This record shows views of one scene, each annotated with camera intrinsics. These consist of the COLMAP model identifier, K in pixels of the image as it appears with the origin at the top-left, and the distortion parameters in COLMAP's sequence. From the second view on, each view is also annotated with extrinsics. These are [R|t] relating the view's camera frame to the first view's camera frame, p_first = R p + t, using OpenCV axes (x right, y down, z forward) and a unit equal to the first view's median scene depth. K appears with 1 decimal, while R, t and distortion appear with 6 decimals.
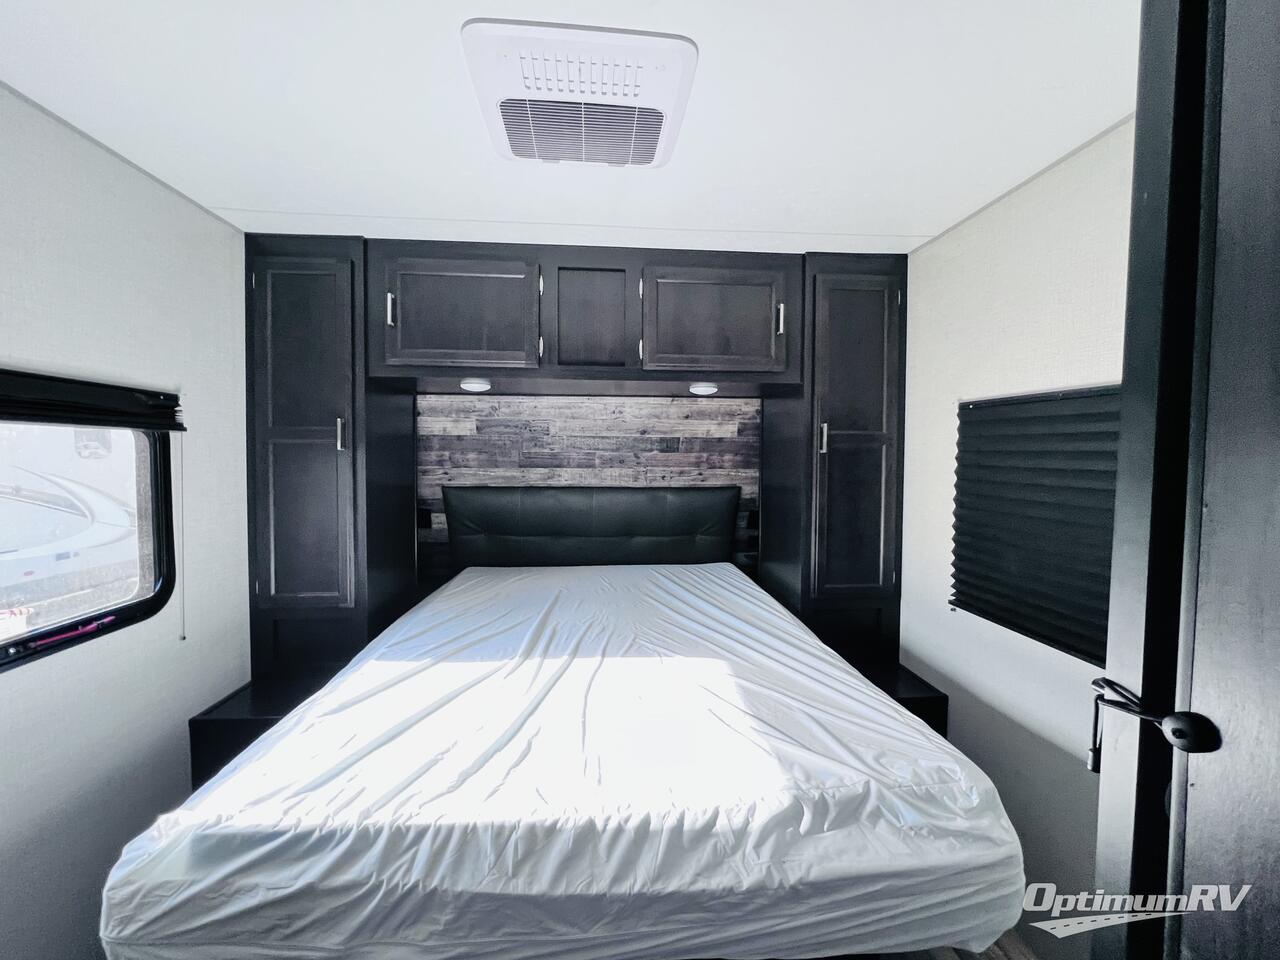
lens RADIAL K [[512.3, 0, 639.6], [0, 512.3, 475.4], [0, 0, 1]] dist [-0.003859, 0.000663]
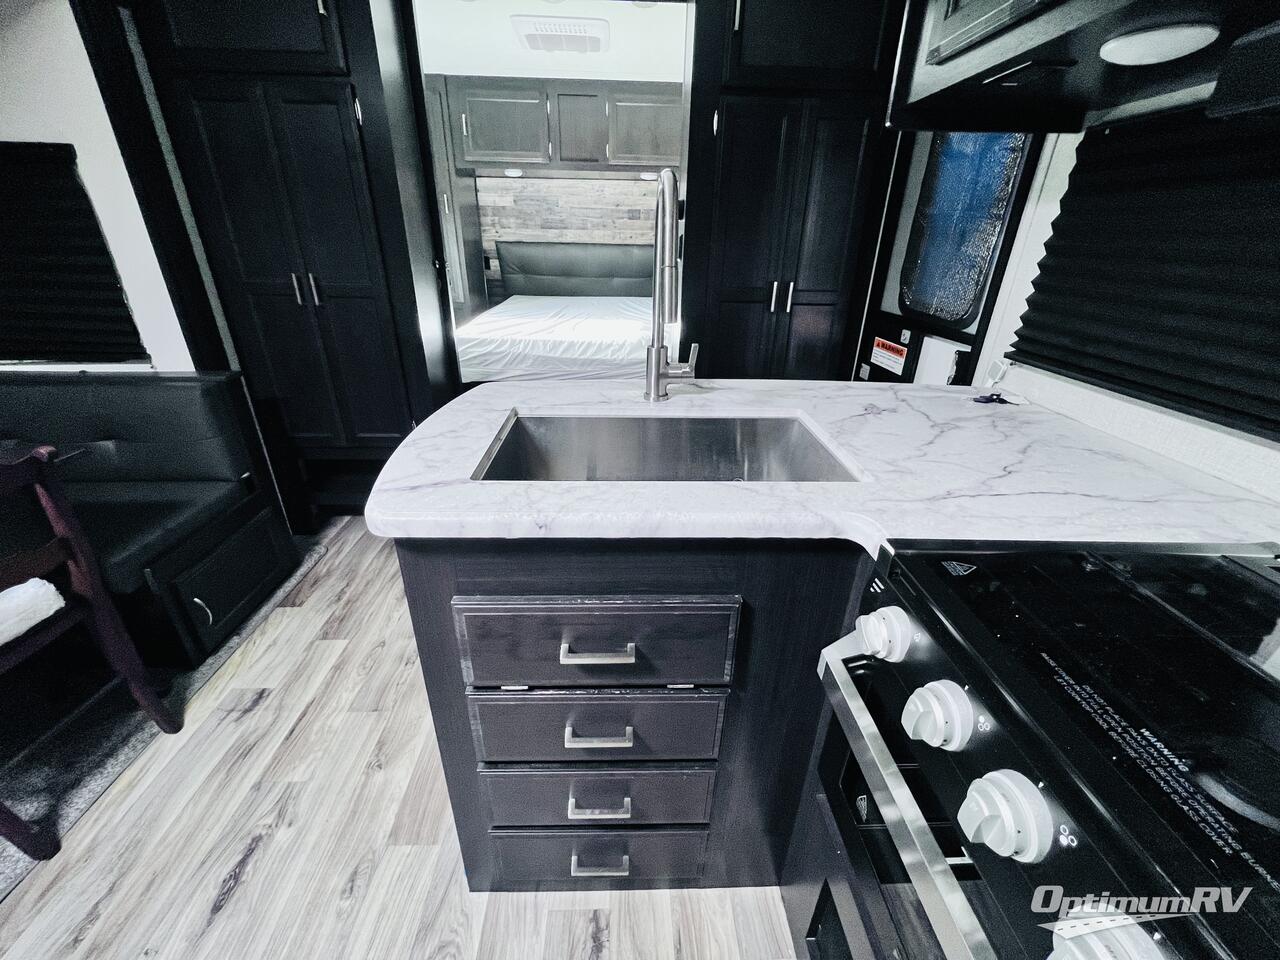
lens RADIAL K [[512.3, 0, 639.6], [0, 512.3, 475.4], [0, 0, 1]] dist [-0.003859, 0.000663]
pose [[0.998765, 0.031460, -0.038453, 0.166595], [-0.014362, 0.923751, 0.382724, 0.082860], [0.047562, -0.381699, 0.923062, -0.797198]]
